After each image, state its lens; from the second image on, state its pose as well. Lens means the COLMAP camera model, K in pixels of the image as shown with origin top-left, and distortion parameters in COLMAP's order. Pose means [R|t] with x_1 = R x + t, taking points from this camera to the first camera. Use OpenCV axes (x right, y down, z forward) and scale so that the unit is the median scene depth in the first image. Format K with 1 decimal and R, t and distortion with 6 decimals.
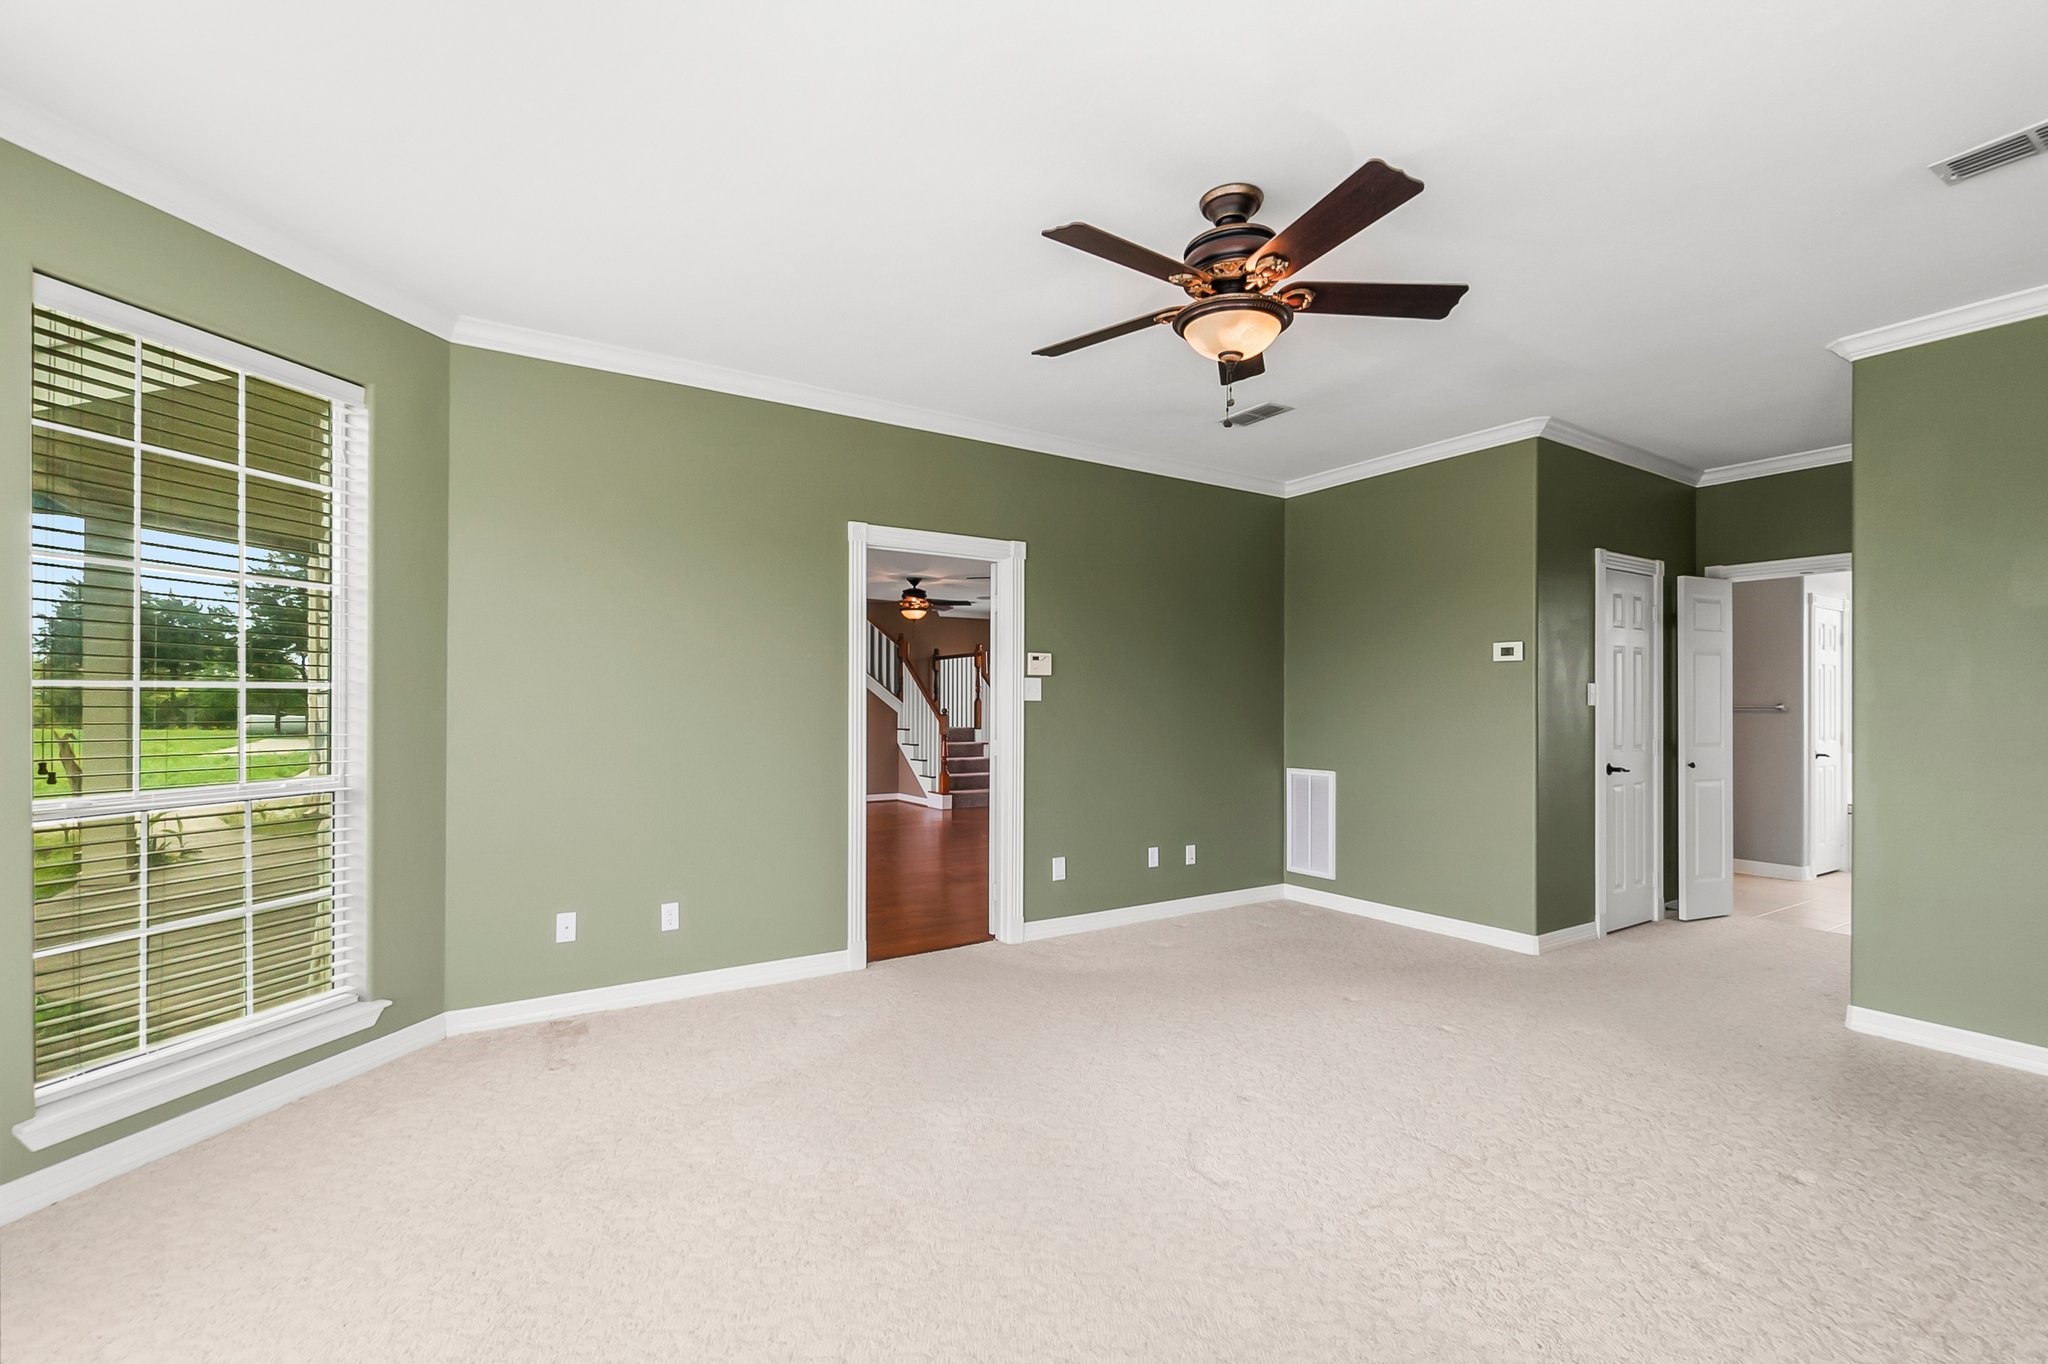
lens RADIAL K [[886.0, 0, 990.9], [0, 886.0, 695.3], [0, 0, 1]] dist [-0.001429, 0.000219]
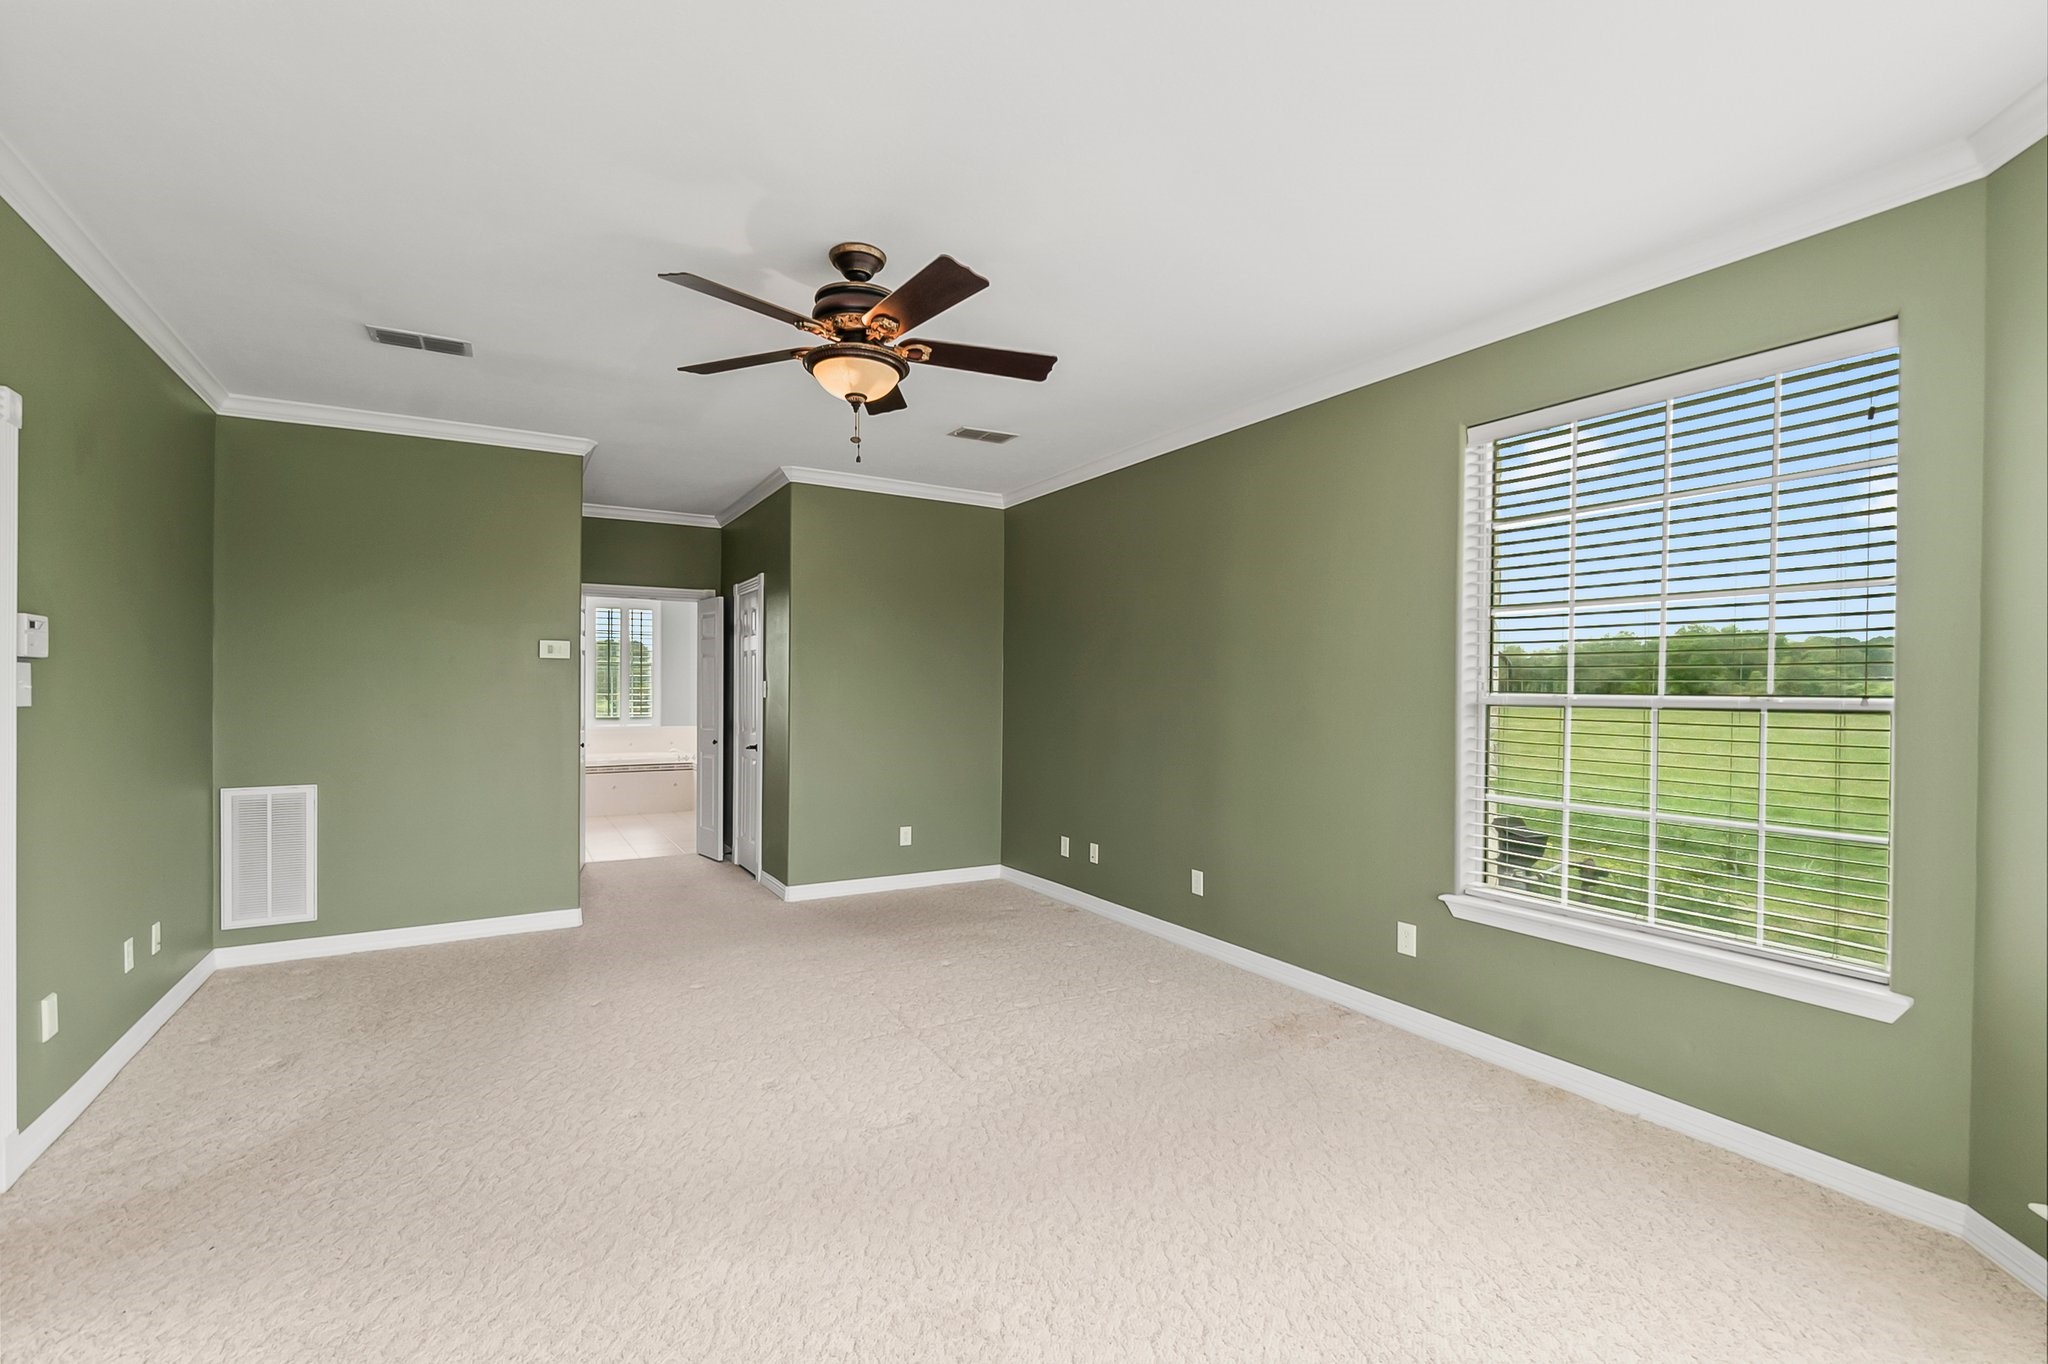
lens RADIAL K [[886.0, 0, 990.9], [0, 886.0, 695.3], [0, 0, 1]] dist [-0.001429, 0.000219]
pose [[0.045975, -0.010224, 0.998890, -0.442308], [-0.013100, 0.999855, 0.010837, -0.013169], [-0.998857, -0.013584, 0.045834, 0.414035]]
